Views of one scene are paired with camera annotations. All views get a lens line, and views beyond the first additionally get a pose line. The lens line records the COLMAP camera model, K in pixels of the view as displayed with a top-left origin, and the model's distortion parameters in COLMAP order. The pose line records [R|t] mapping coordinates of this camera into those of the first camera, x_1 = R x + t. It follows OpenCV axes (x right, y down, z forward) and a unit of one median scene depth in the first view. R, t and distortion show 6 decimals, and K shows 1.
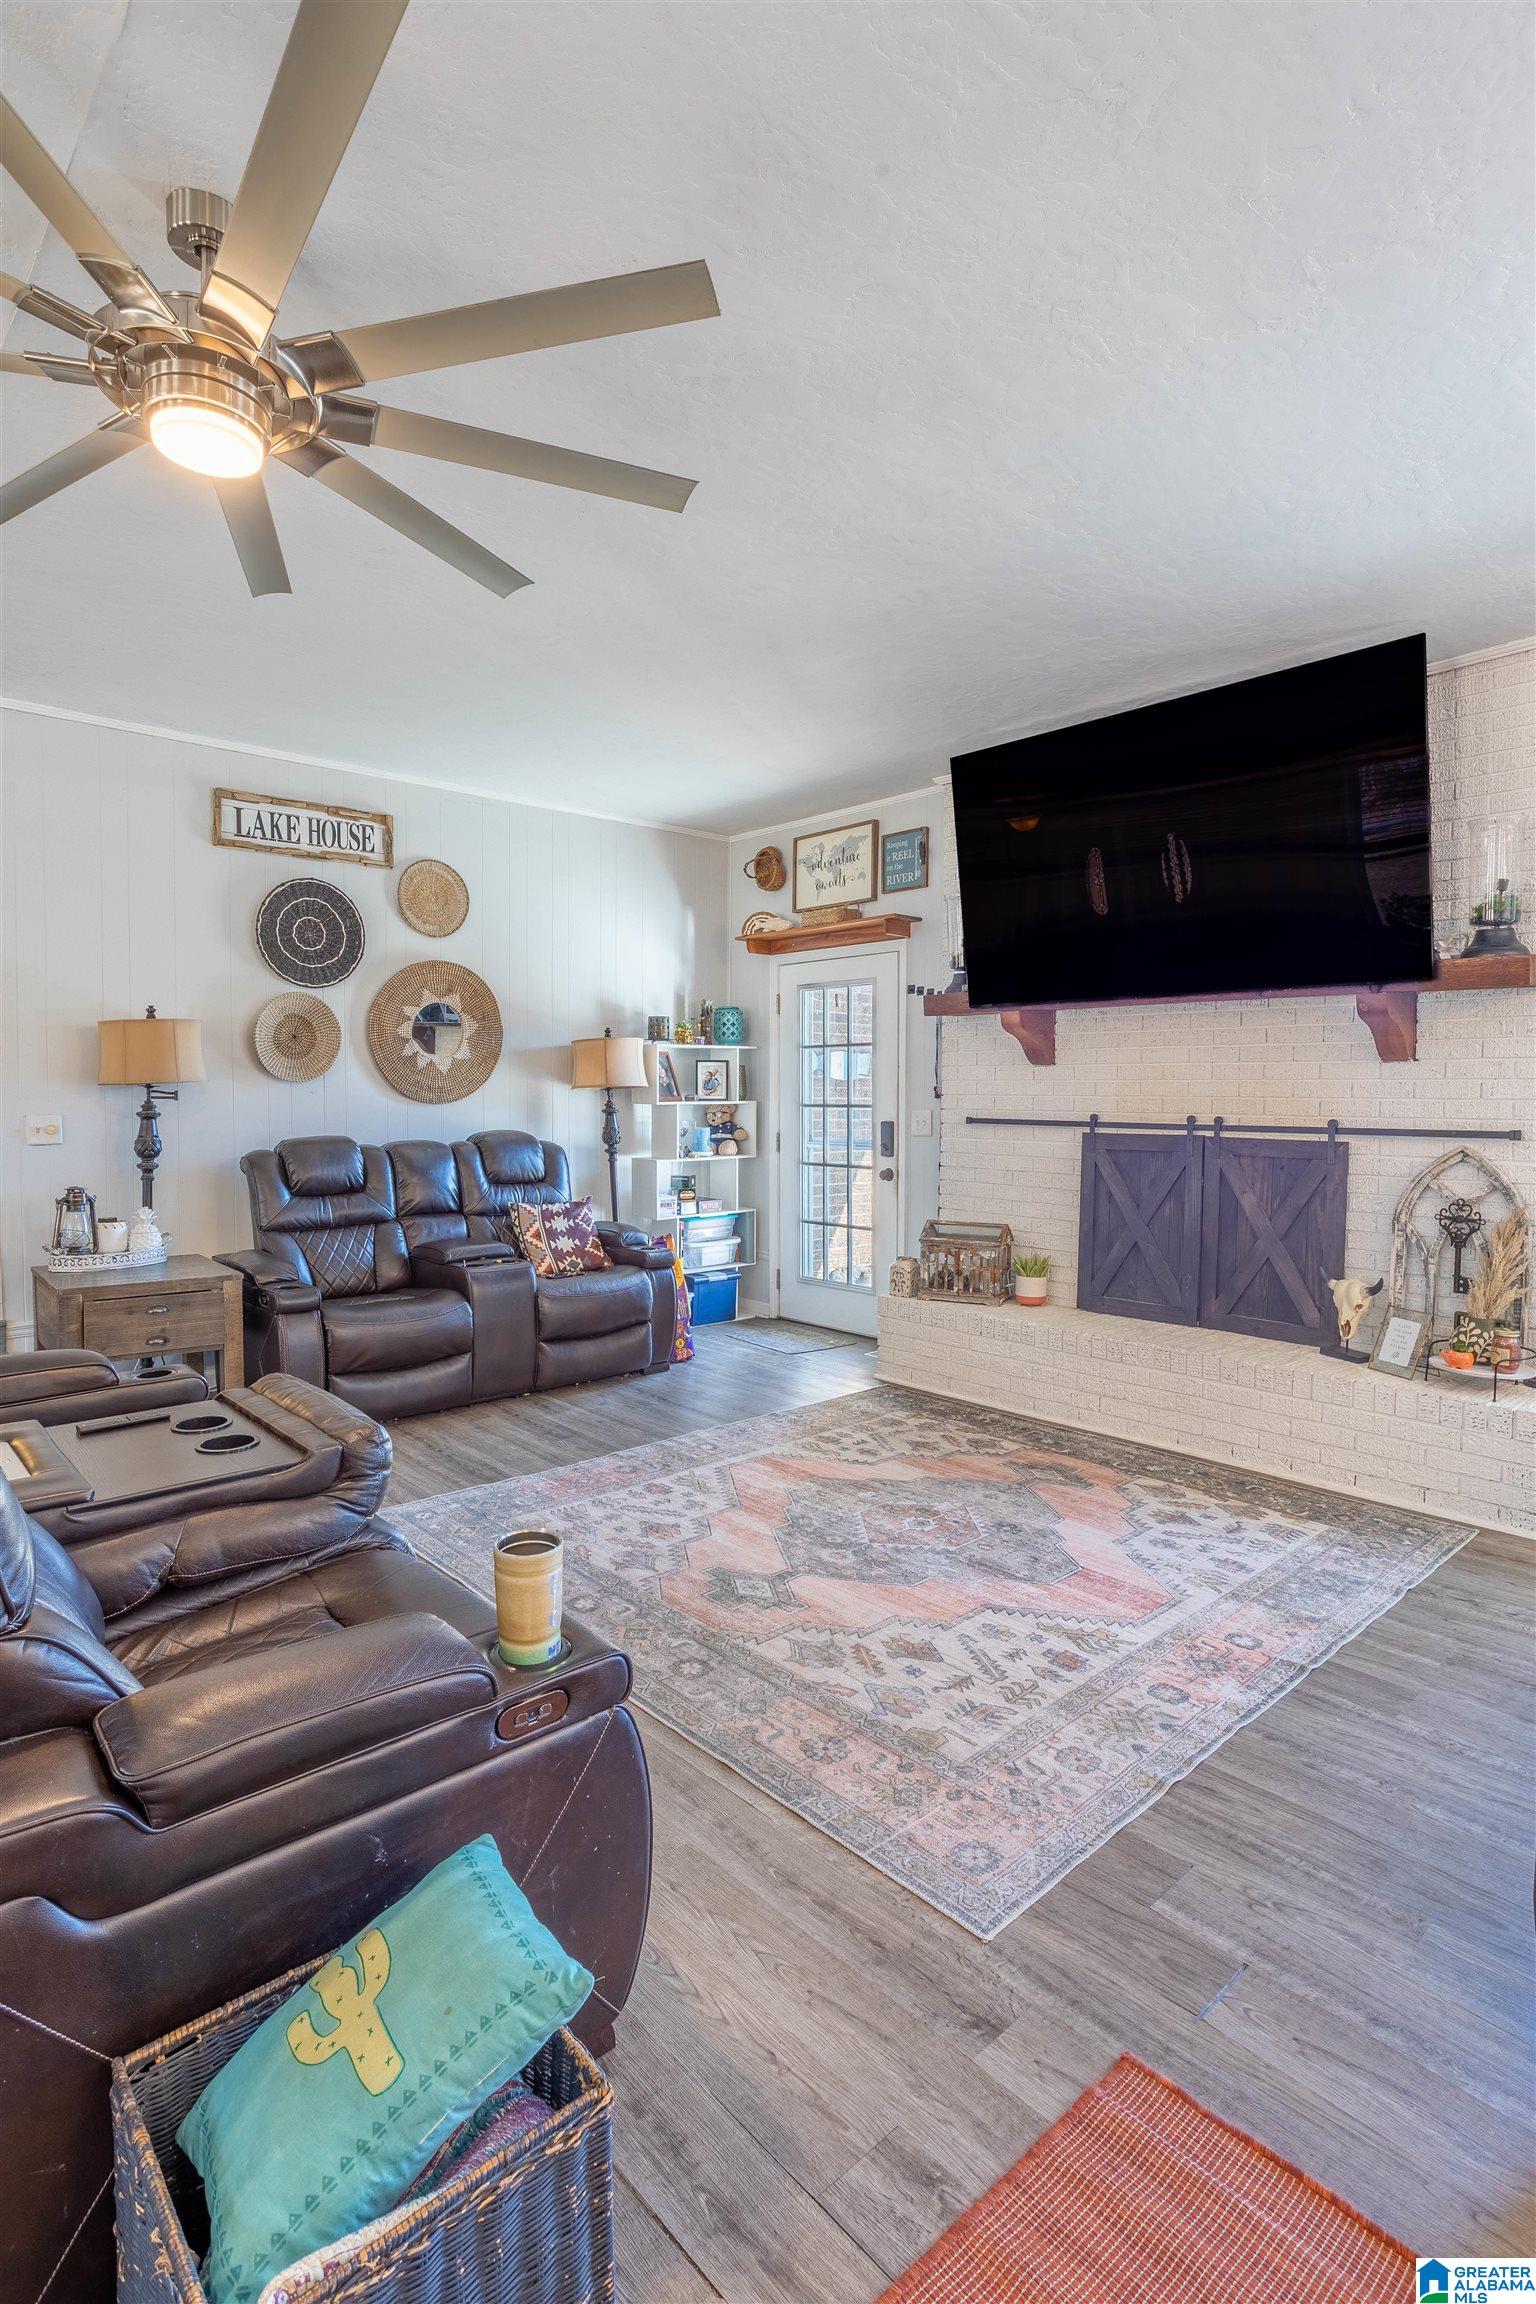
lens RADIAL K [[1154.1, 0, 768.0], [0, 1154.1, 1152.0], [0, 0, 1]] dist [-0.035443, 0.000364]
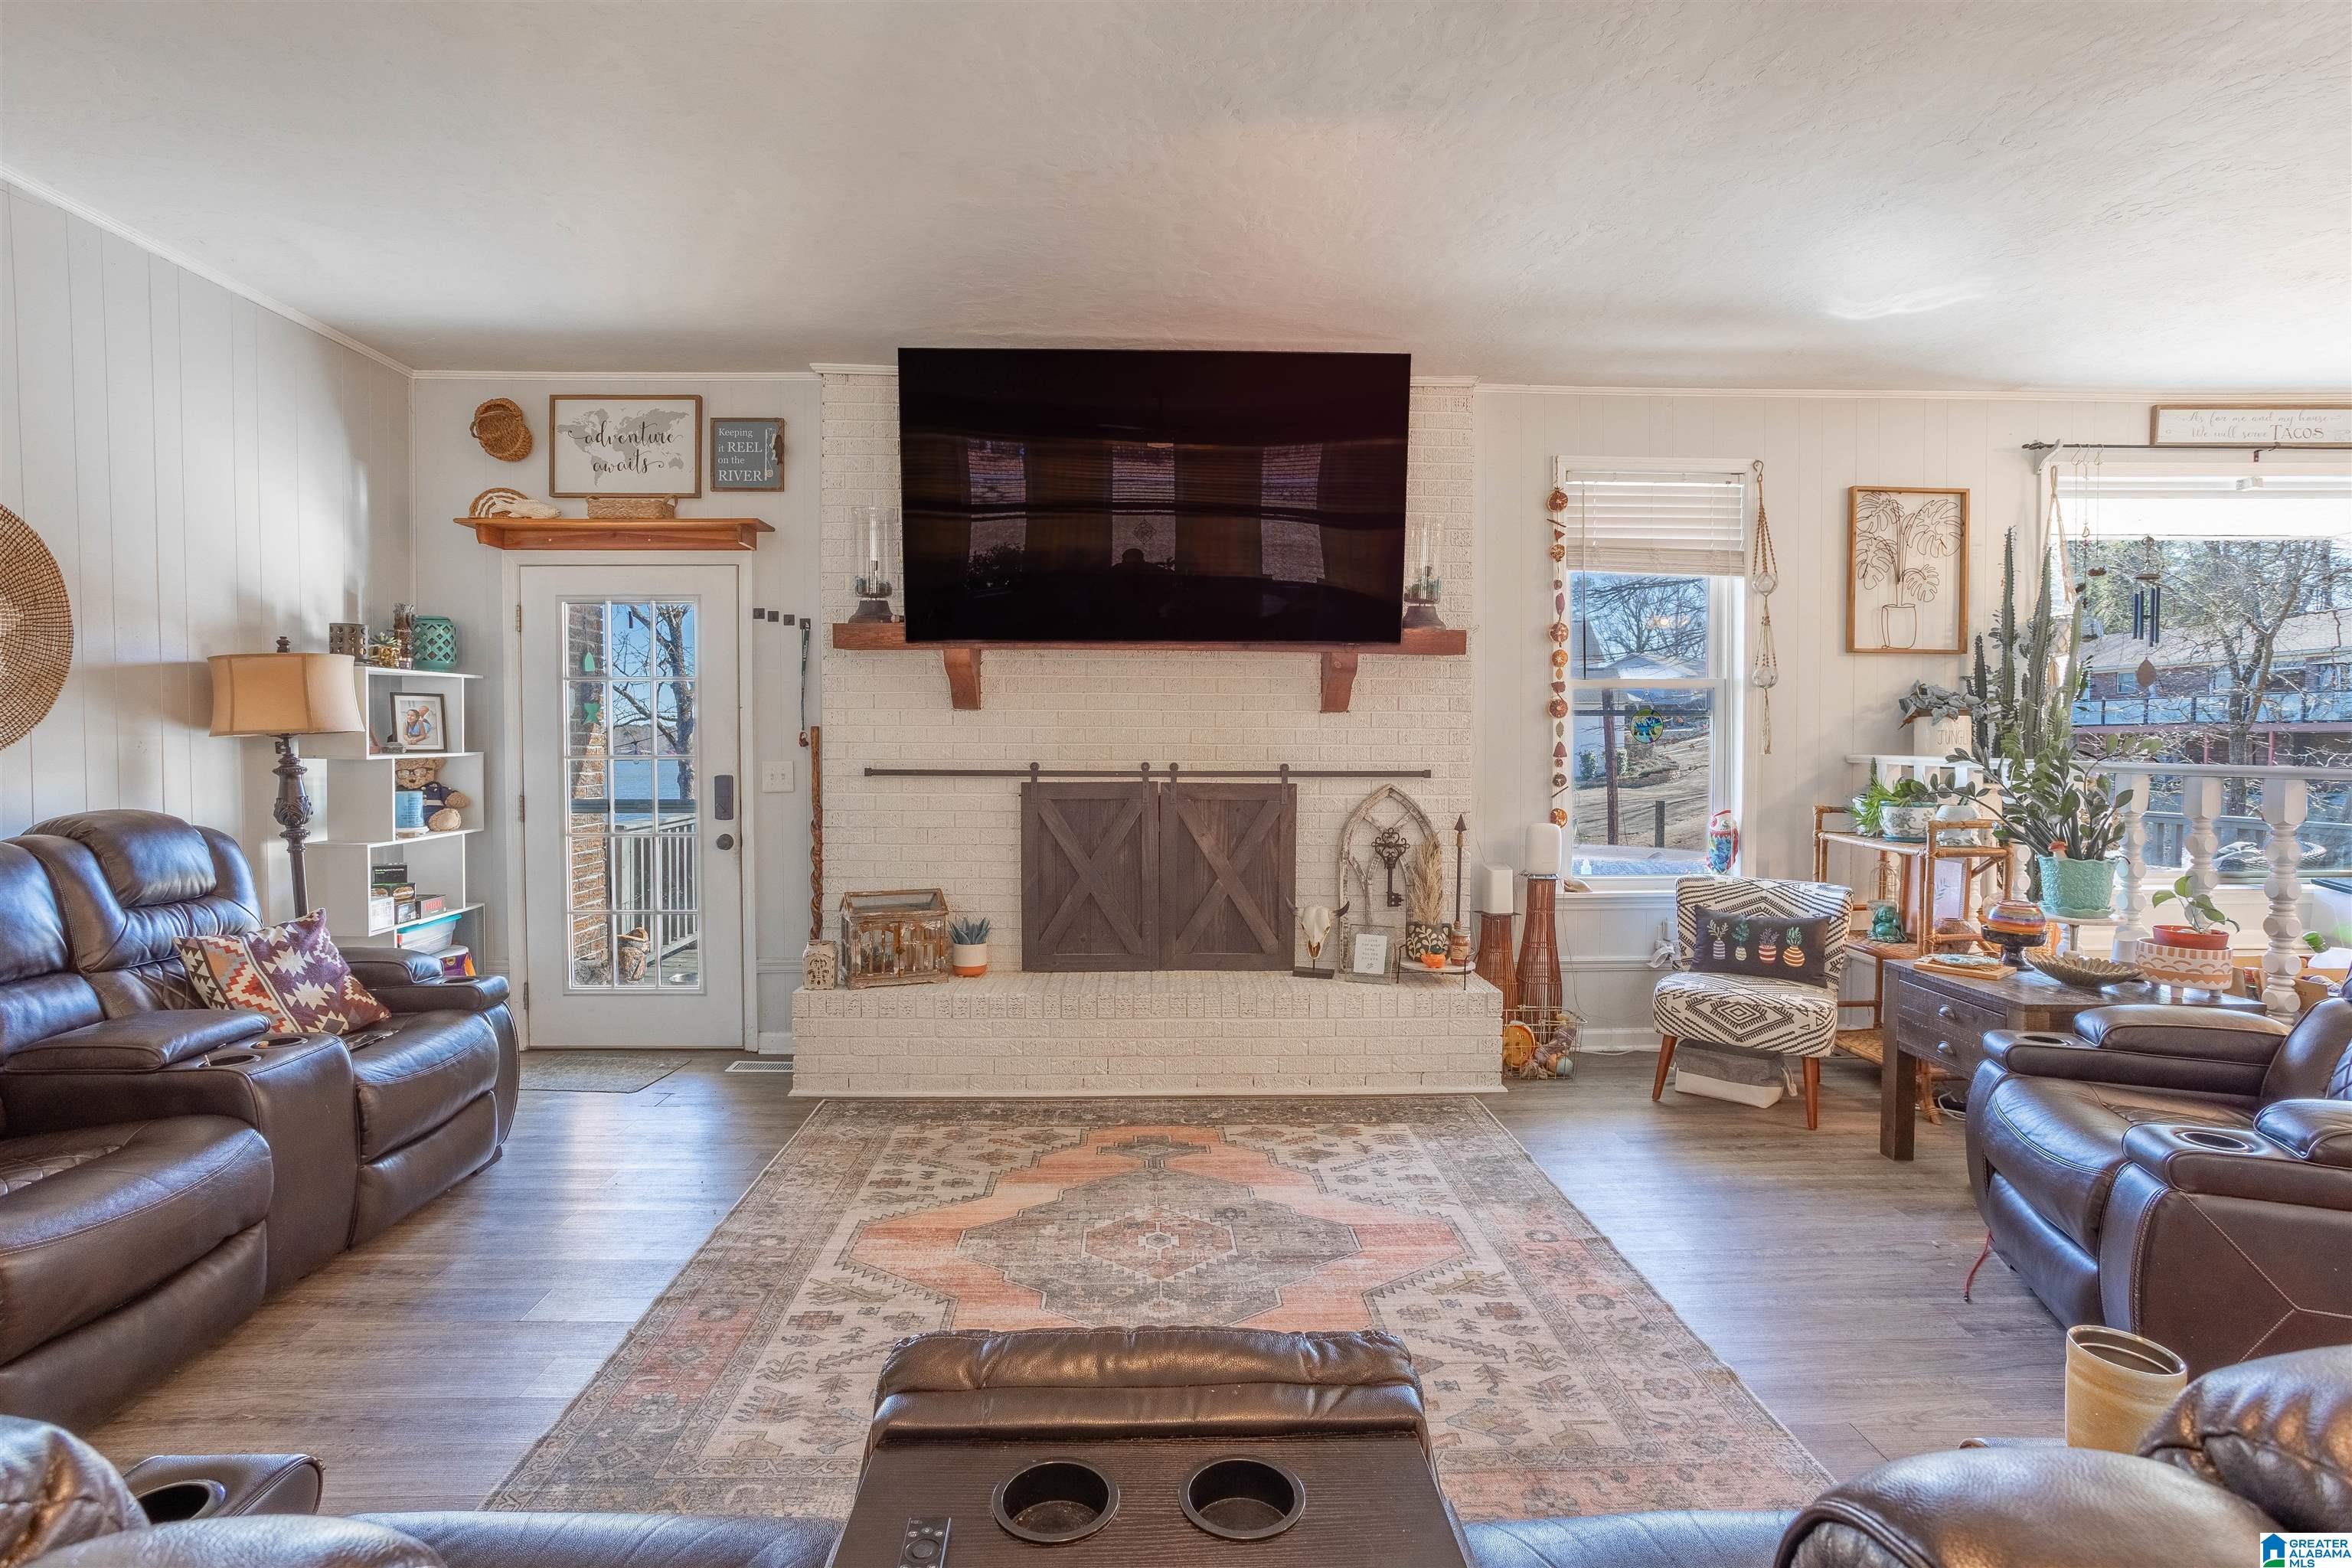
lens RADIAL K [[1148.0, 0, 1176.0], [0, 1148.0, 784.0], [0, 0, 1]] dist [-0.069235, 0.056795]
pose [[0.649838, -0.030953, 0.759442, -0.383493], [0.038702, 0.999222, 0.007609, -0.019471], [-0.759087, 0.024447, 0.650530, 0.328068]]
